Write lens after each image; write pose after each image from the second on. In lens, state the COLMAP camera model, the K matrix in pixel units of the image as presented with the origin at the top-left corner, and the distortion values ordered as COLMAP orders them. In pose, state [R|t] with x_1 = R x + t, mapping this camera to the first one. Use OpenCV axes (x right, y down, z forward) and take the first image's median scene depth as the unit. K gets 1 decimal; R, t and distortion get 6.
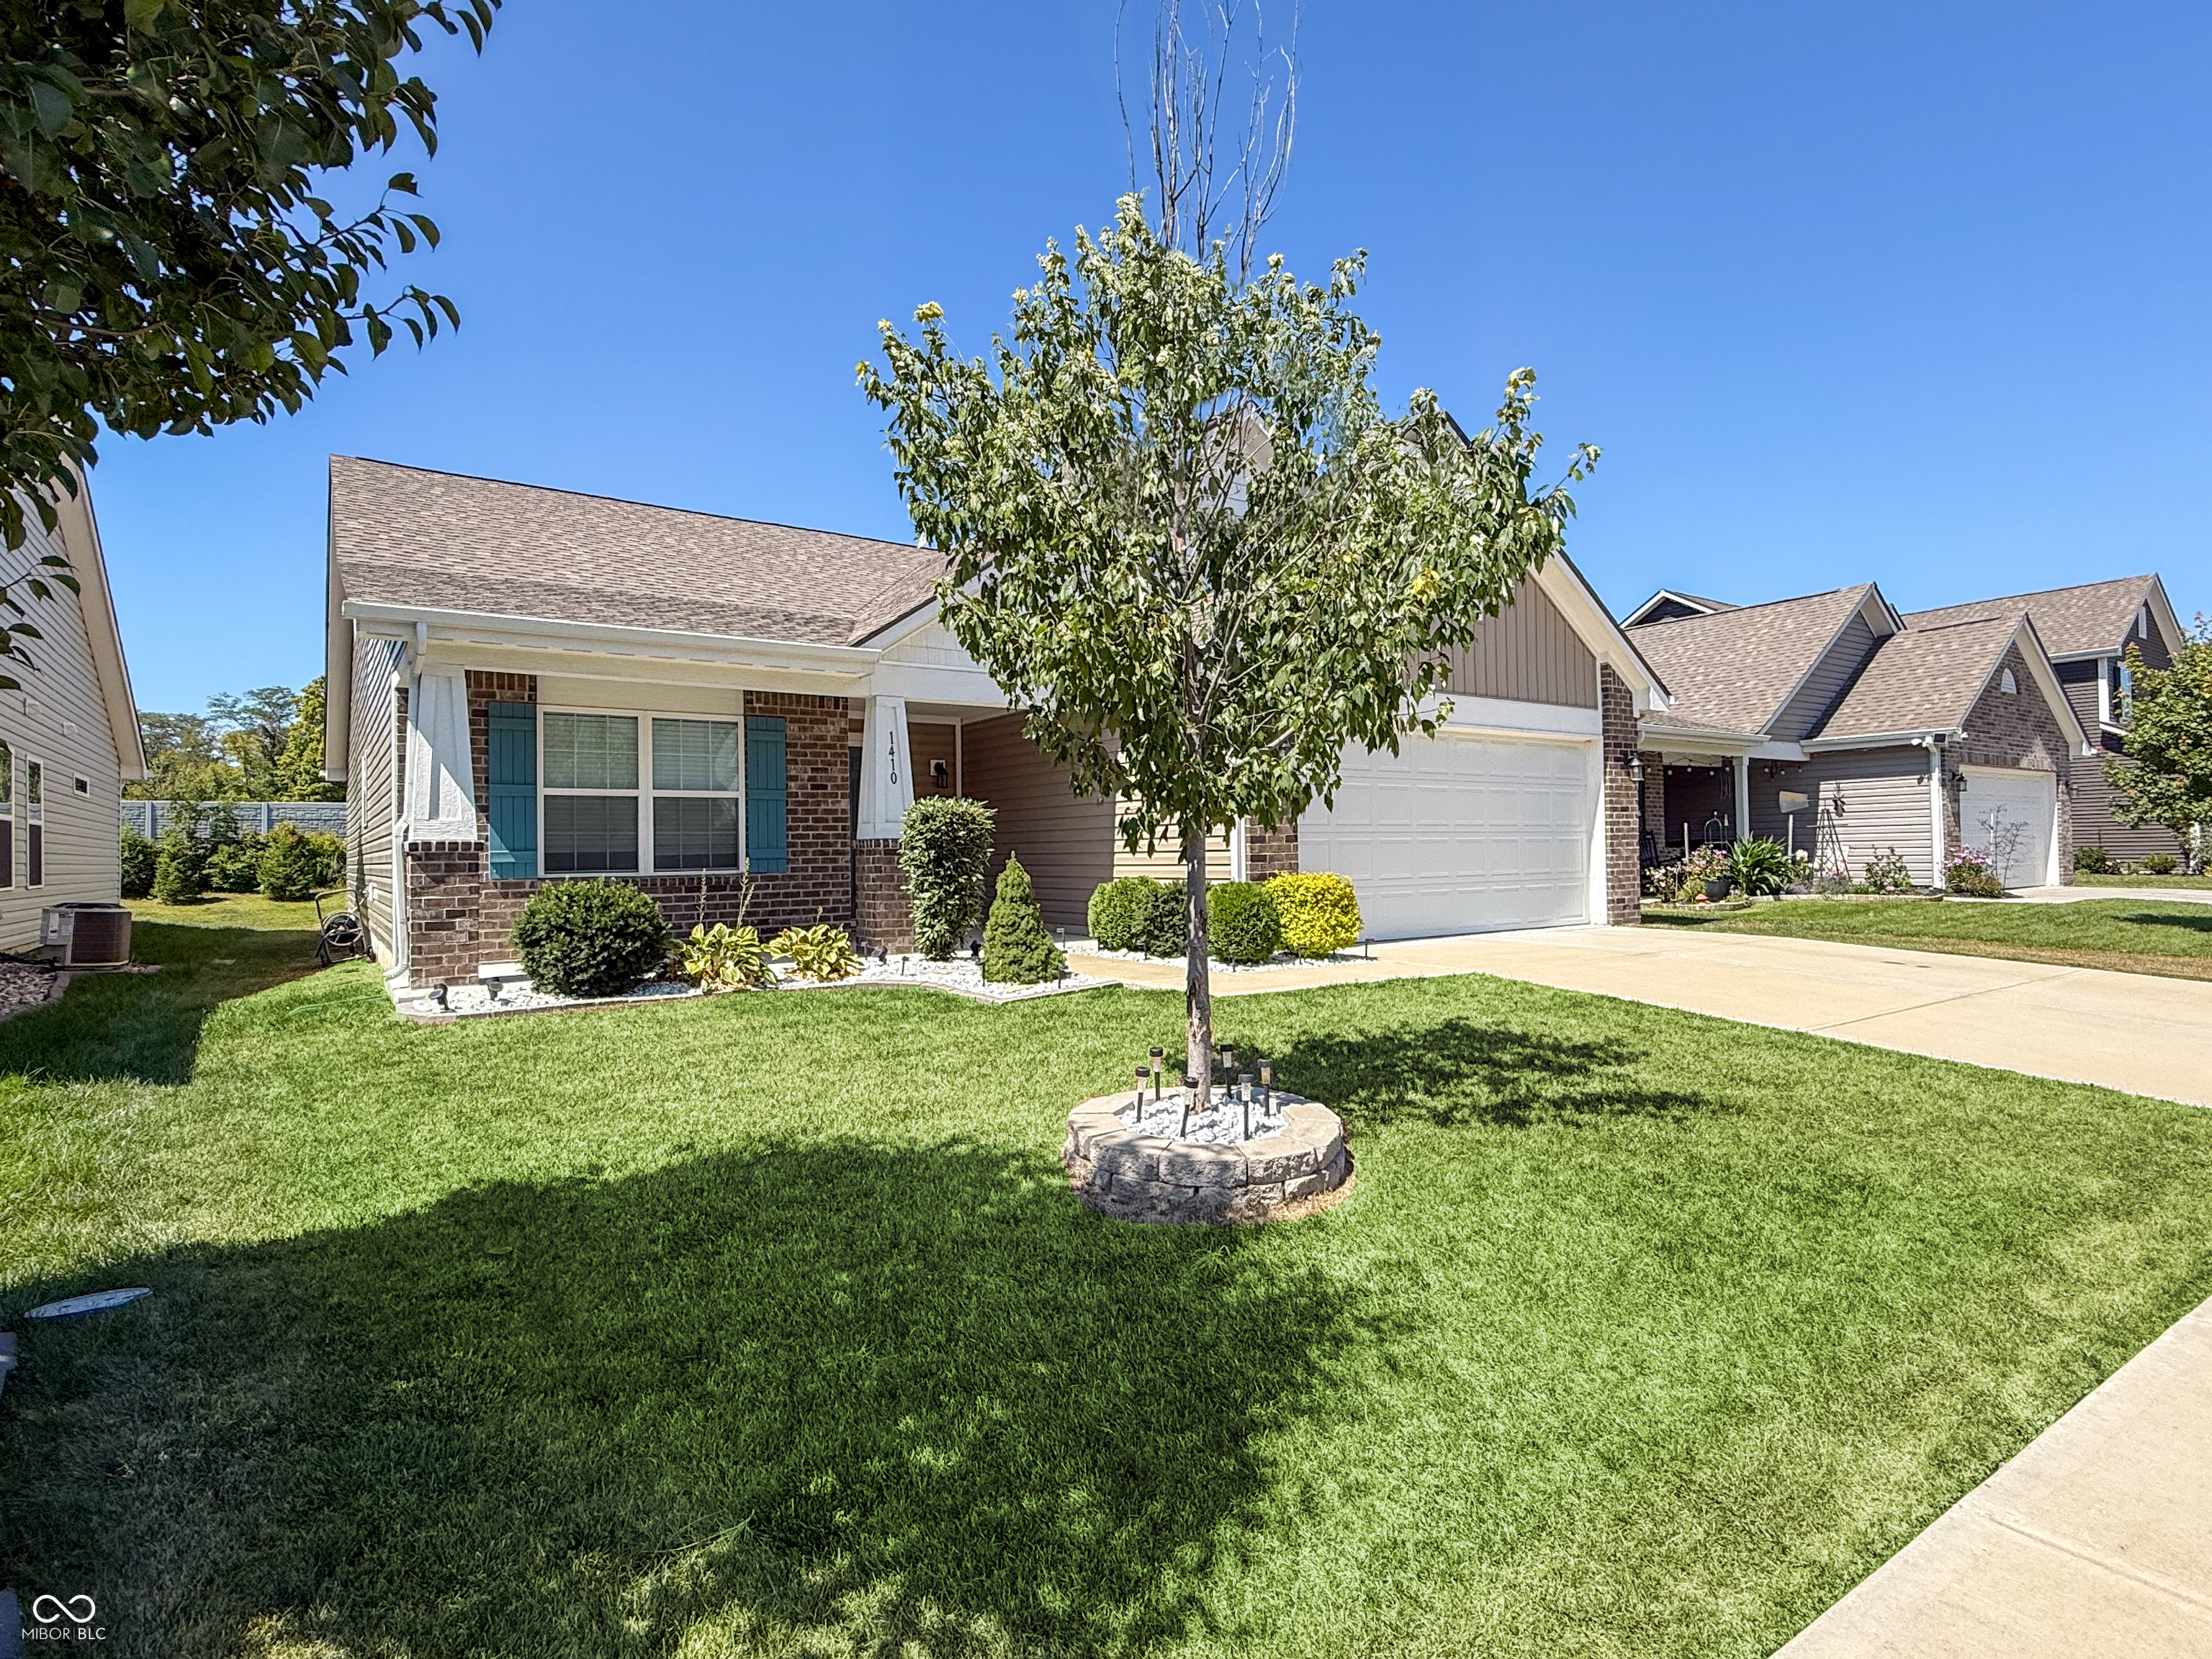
lens RADIAL K [[1159.9, 0, 1106.0], [0, 1159.9, 829.5], [0, 0, 1]] dist [-0.001488, -0.000091]
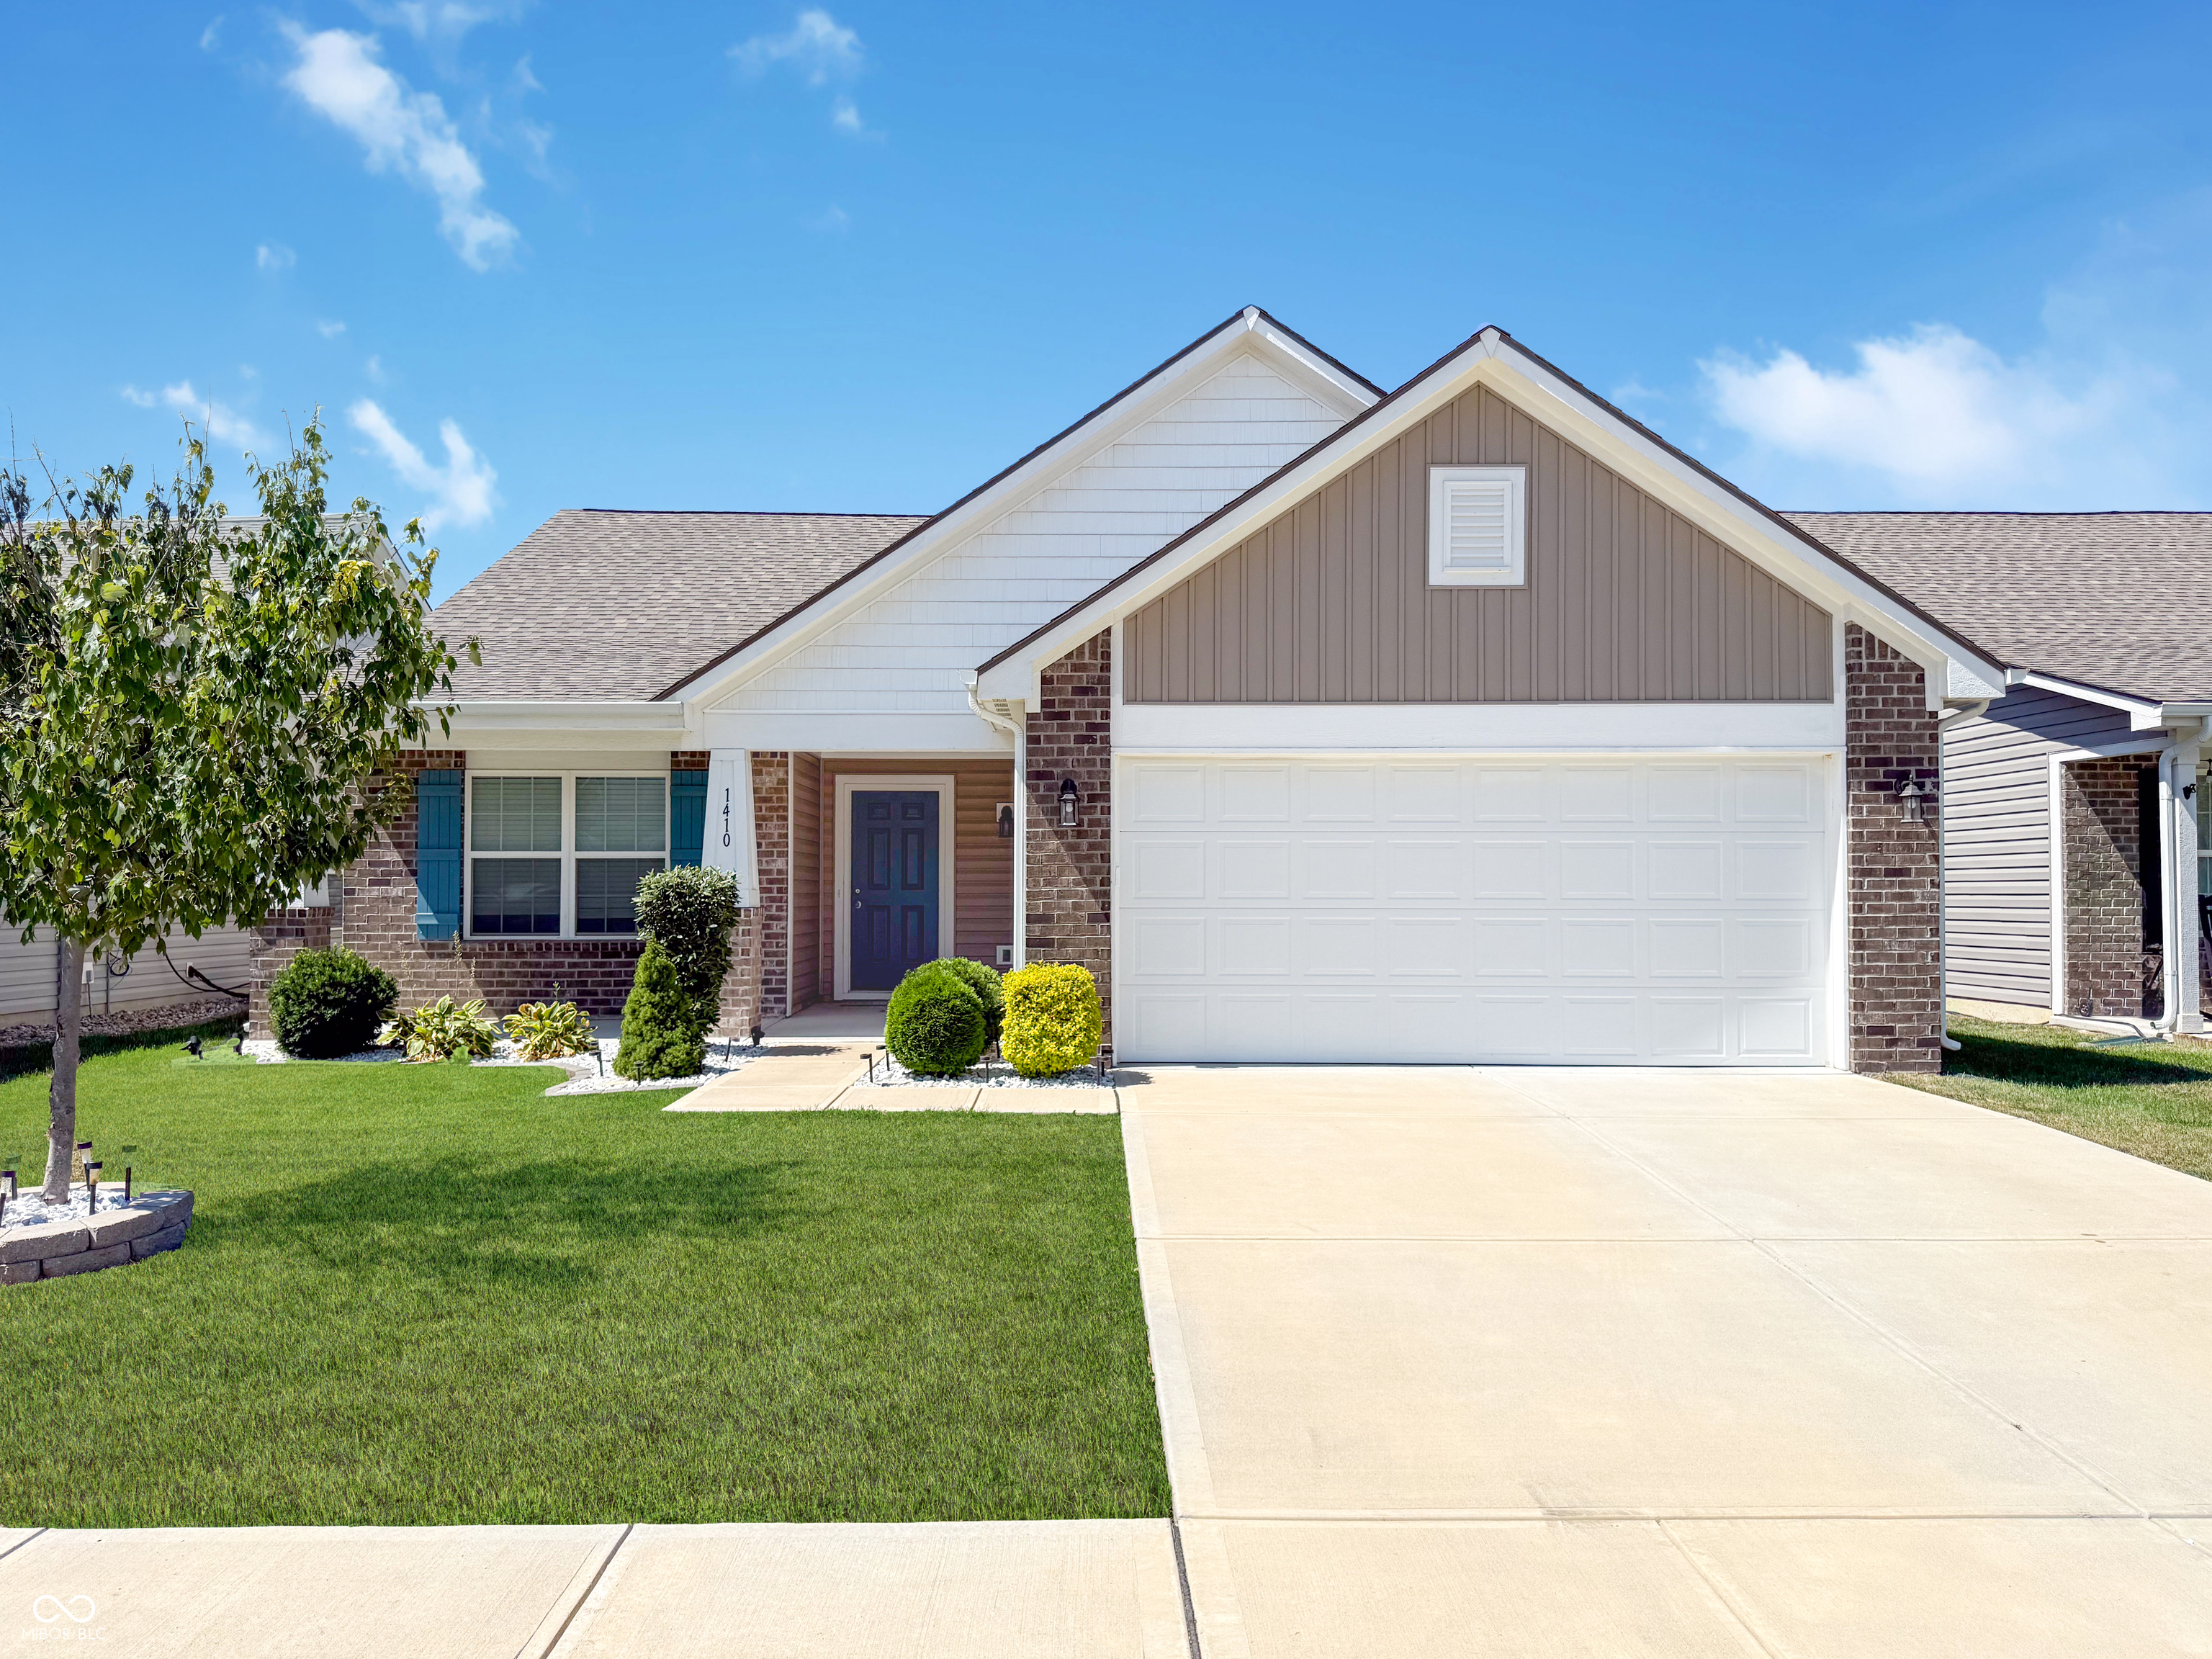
lens RADIAL K [[1582.3, 0, 1106.0], [0, 1582.3, 829.5], [0, 0, 1]] dist [0.006564, 0.000246]
pose [[0.831886, -0.007488, -0.554895, 0.743615], [-0.000745, 0.999893, -0.014609, -0.034629], [0.554945, 0.012567, 0.831792, 0.147705]]
